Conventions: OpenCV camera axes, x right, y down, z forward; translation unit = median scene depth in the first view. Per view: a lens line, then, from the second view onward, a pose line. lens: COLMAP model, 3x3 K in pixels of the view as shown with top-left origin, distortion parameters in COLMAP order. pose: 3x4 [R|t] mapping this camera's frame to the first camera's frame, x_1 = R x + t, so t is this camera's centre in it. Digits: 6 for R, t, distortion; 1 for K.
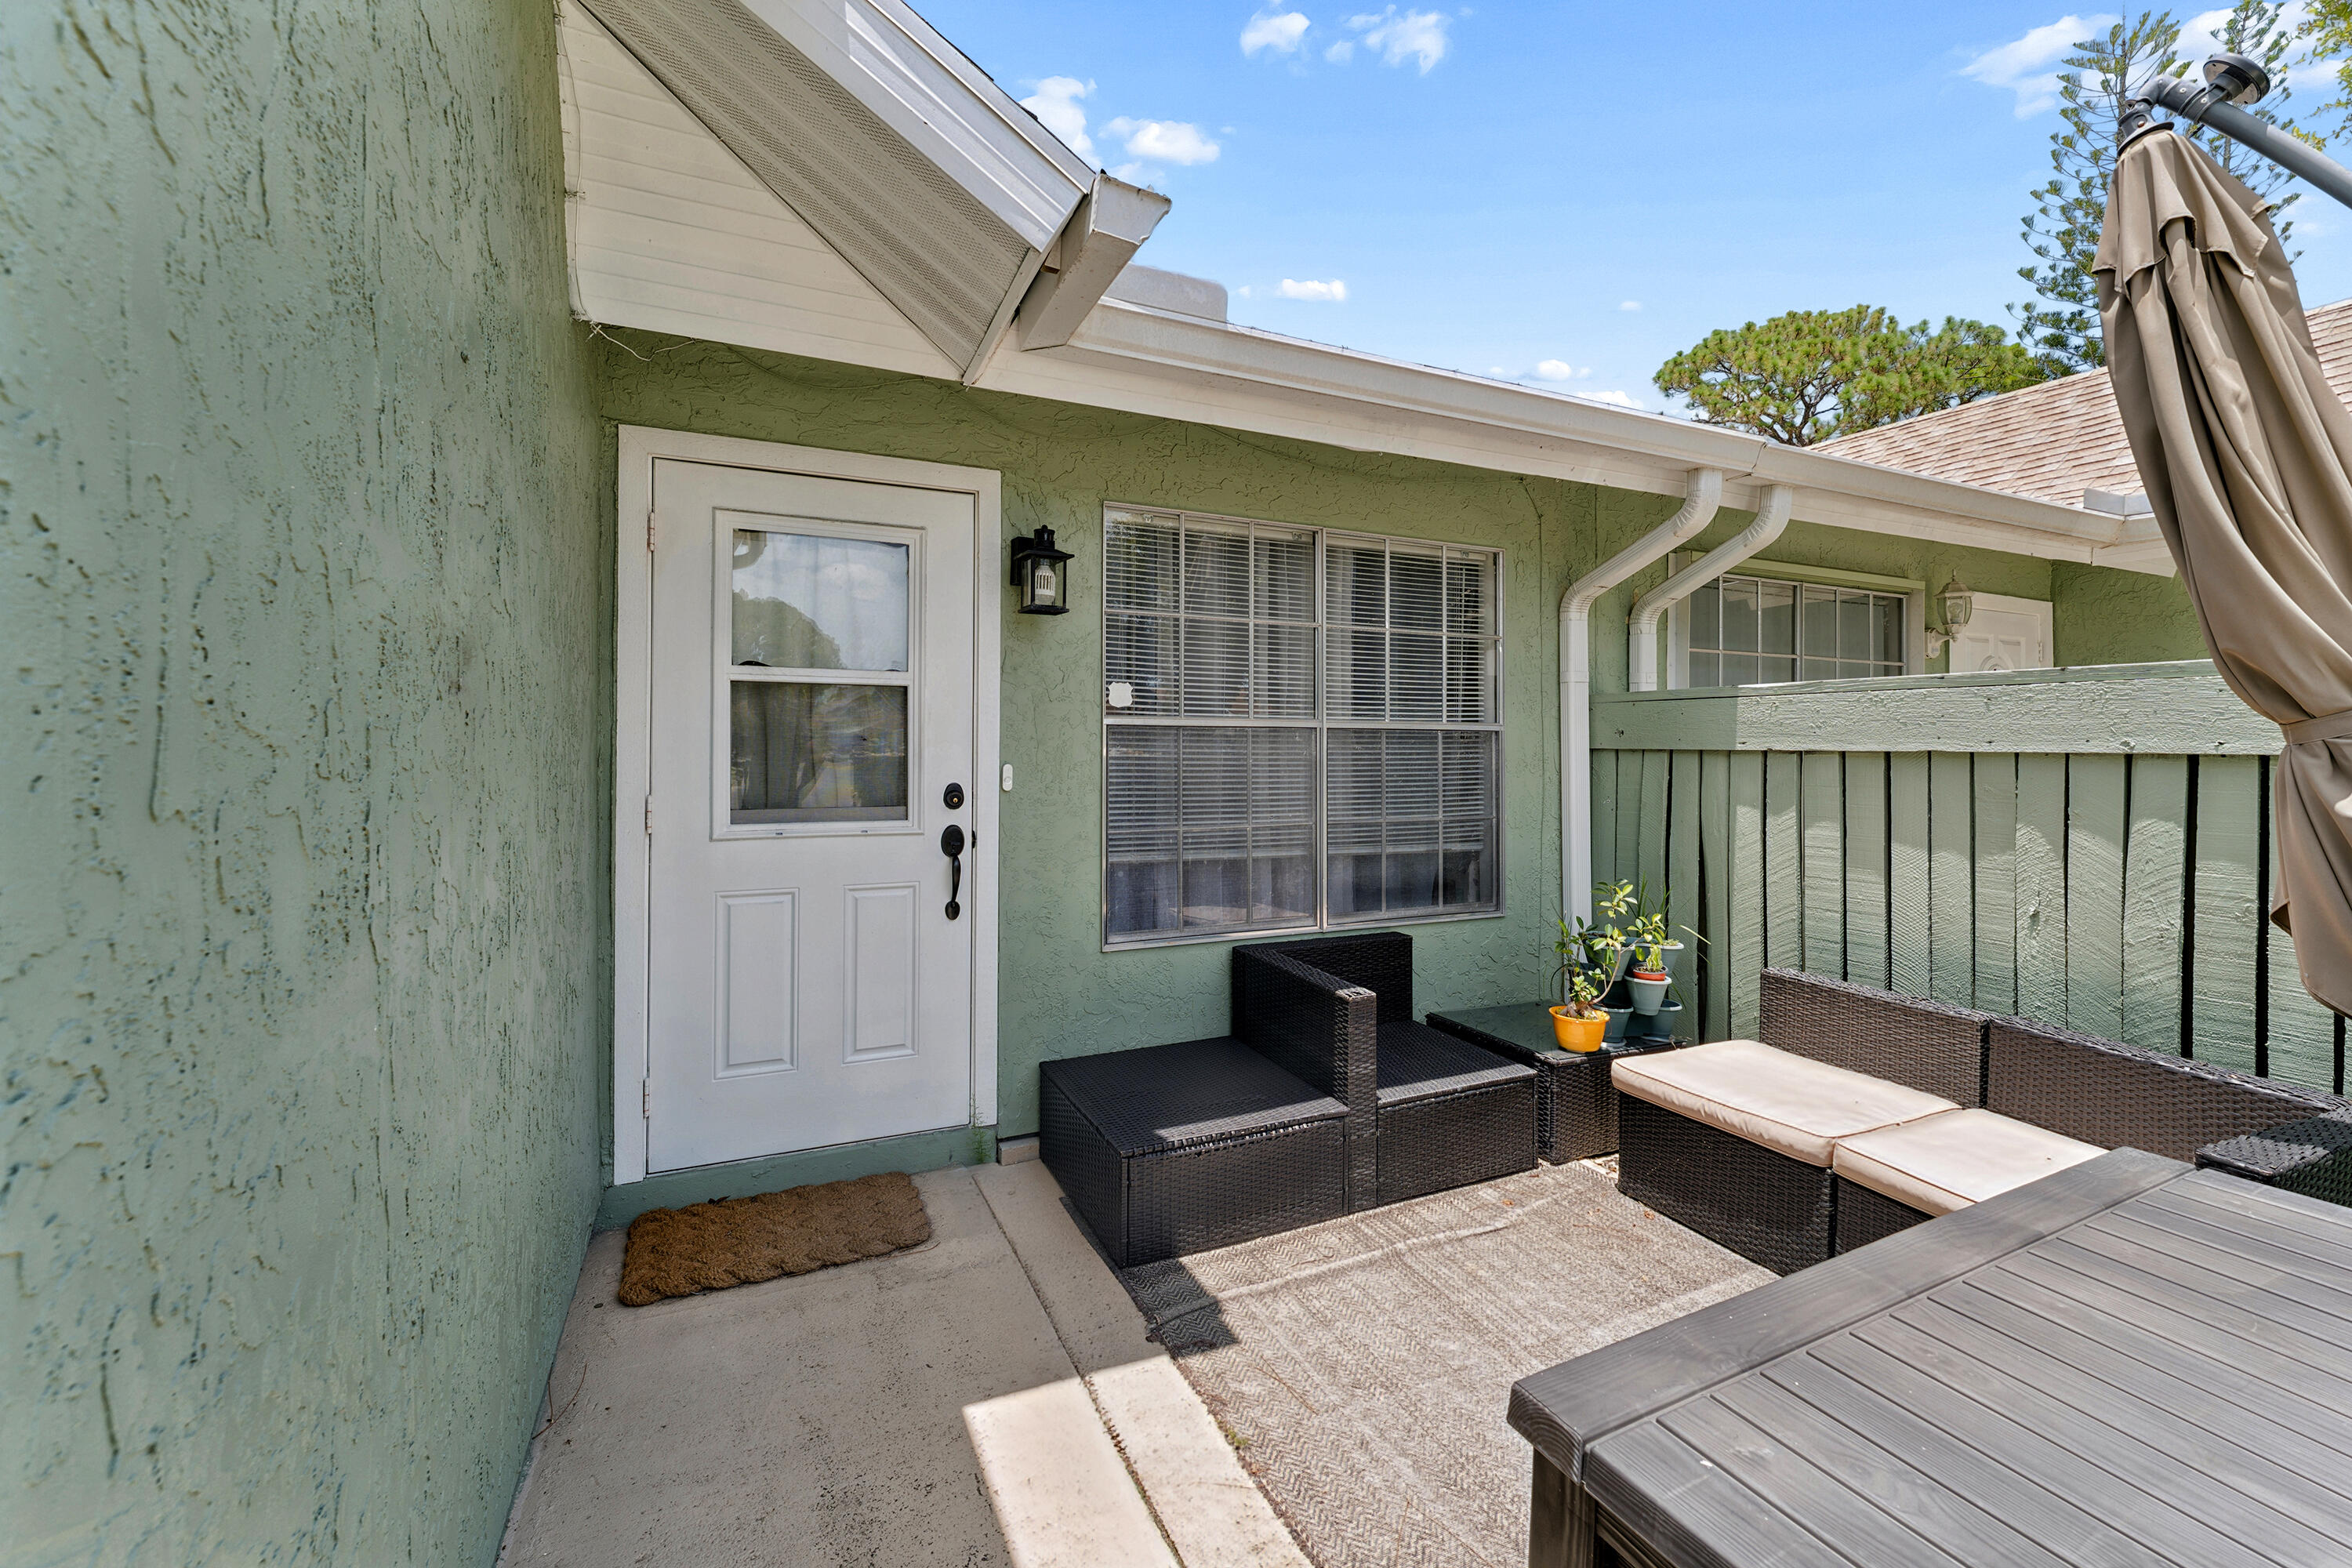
lens RADIAL K [[950.6, 0, 1194.2], [0, 950.6, 743.4], [0, 0, 1]] dist [0.003001, -0.001878]
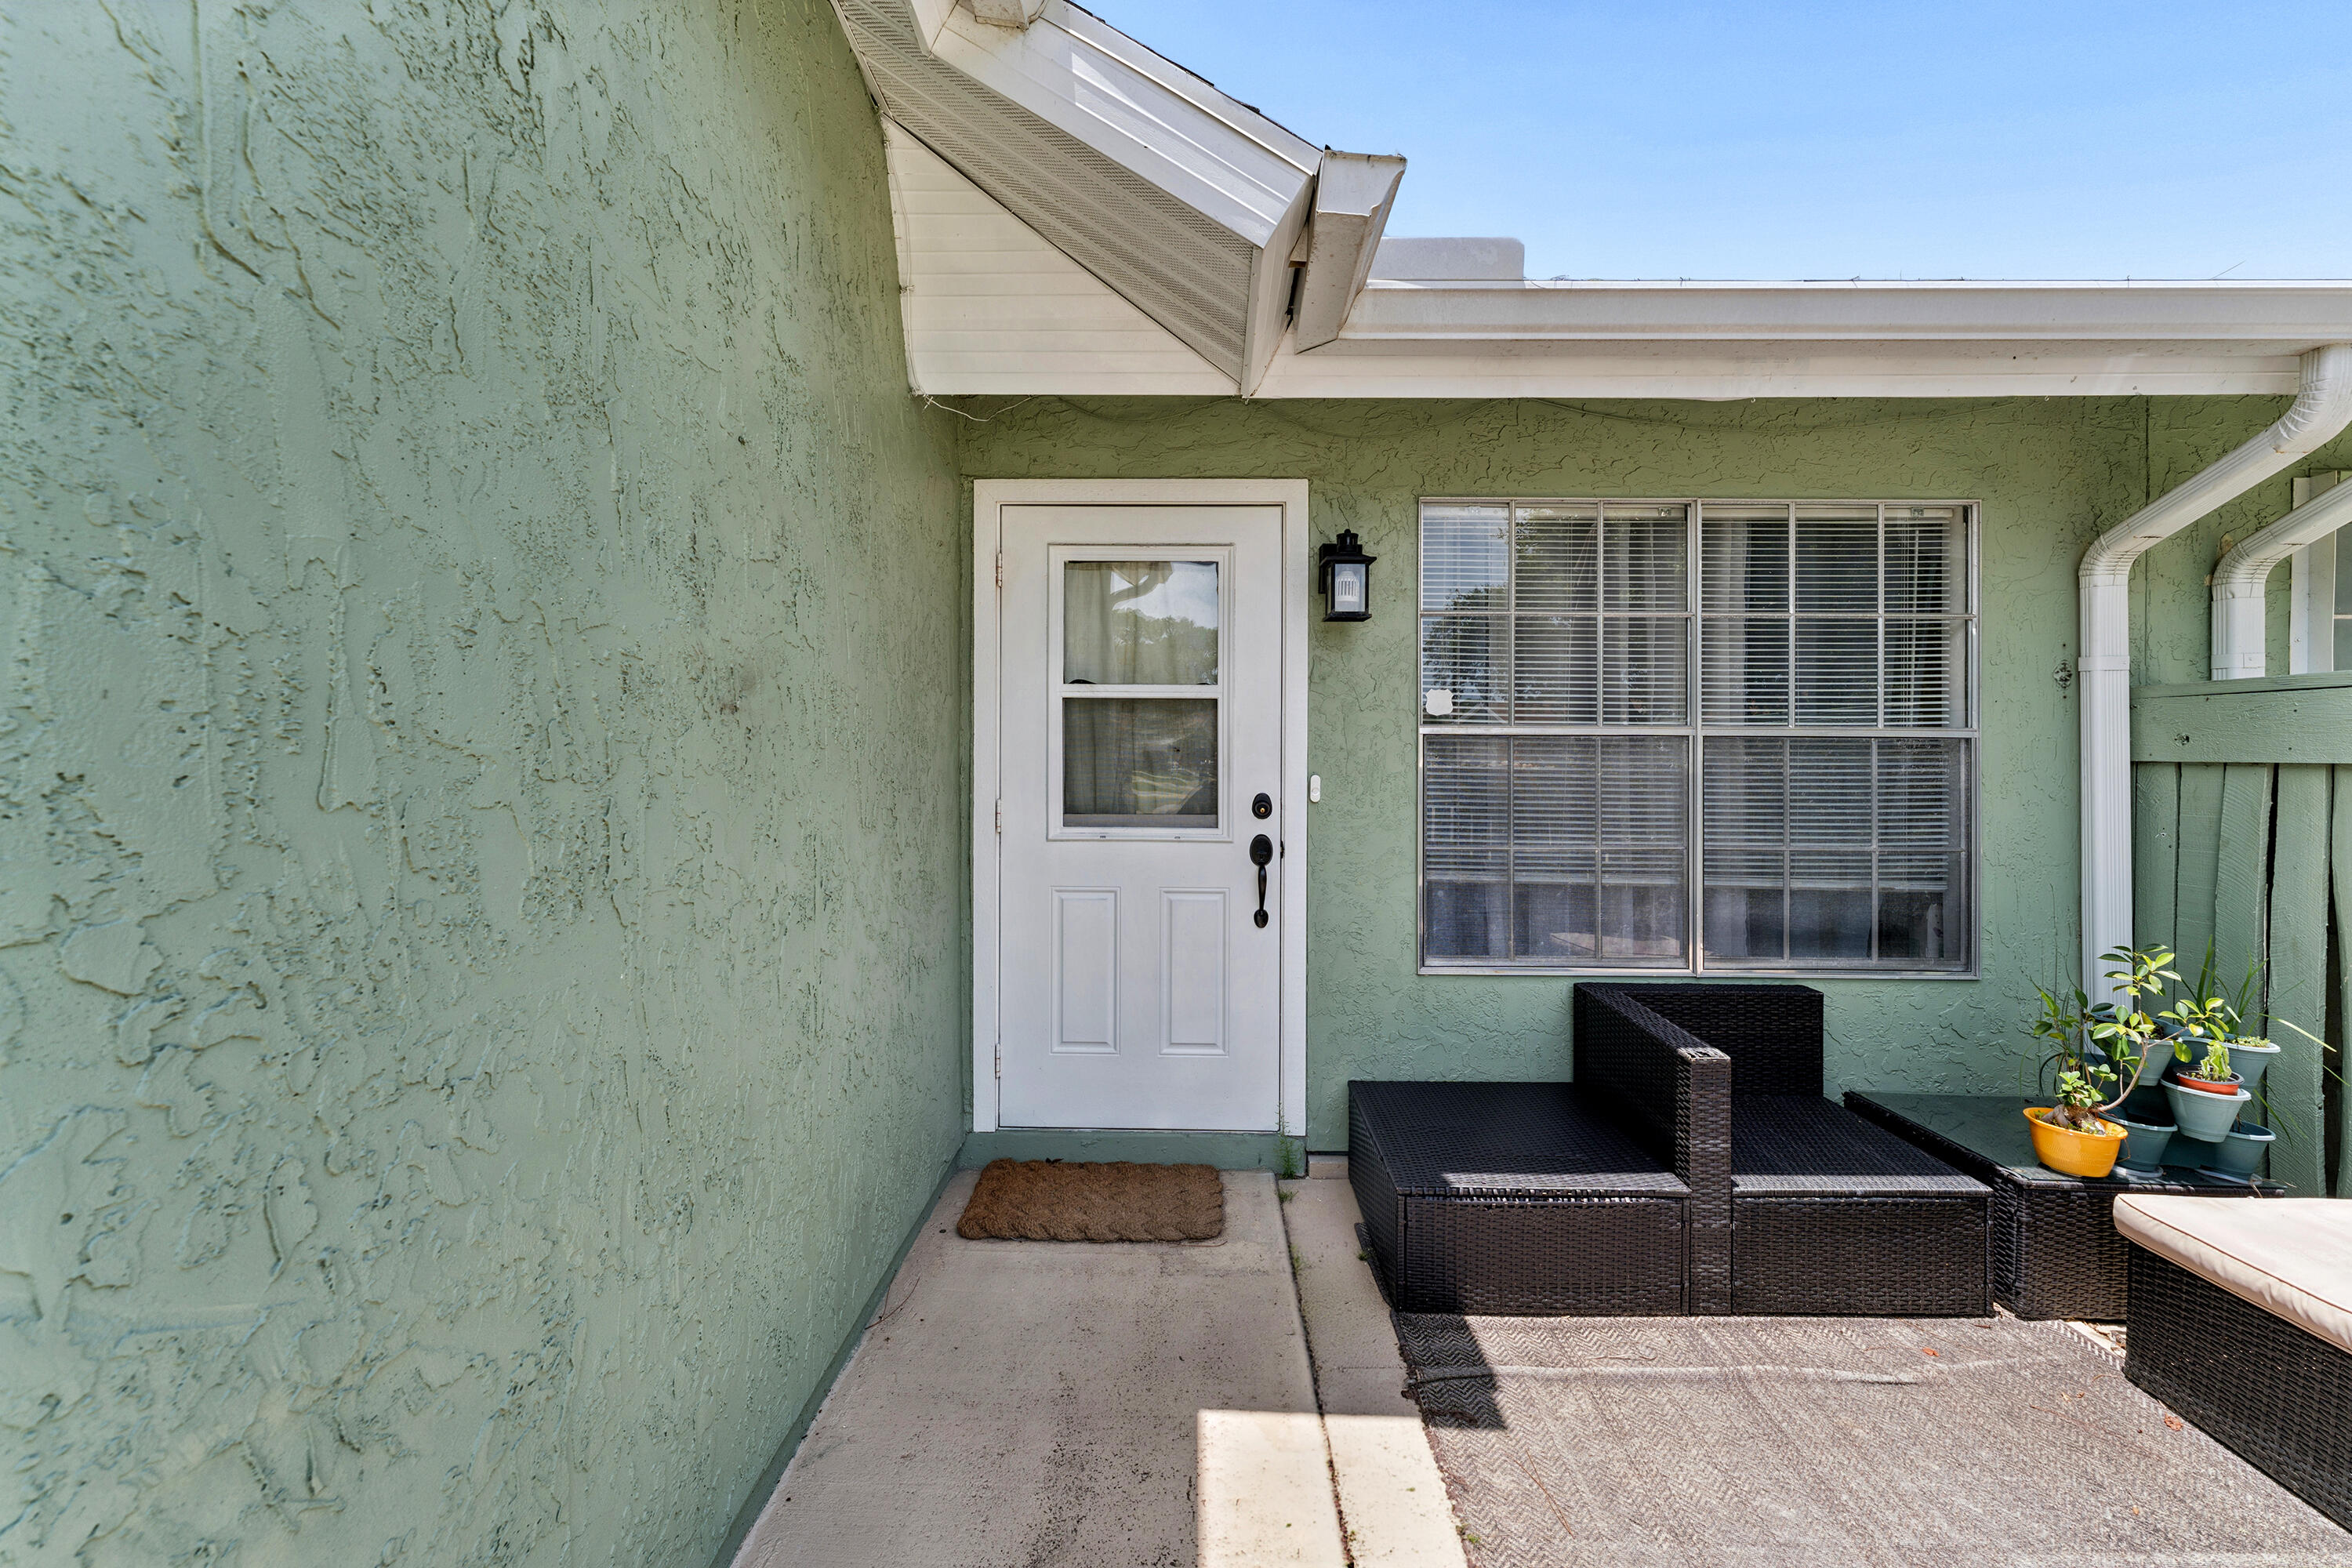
lens RADIAL K [[950.6, 0, 1183.4], [0, 950.6, 761.3], [0, 0, 1]] dist [0.003001, -0.001878]
pose [[0.903924, 0.003214, -0.427681, 0.122173], [-0.000108, 0.999973, 0.007286, 0.000309], [0.427693, -0.006540, 0.903900, 0.056037]]
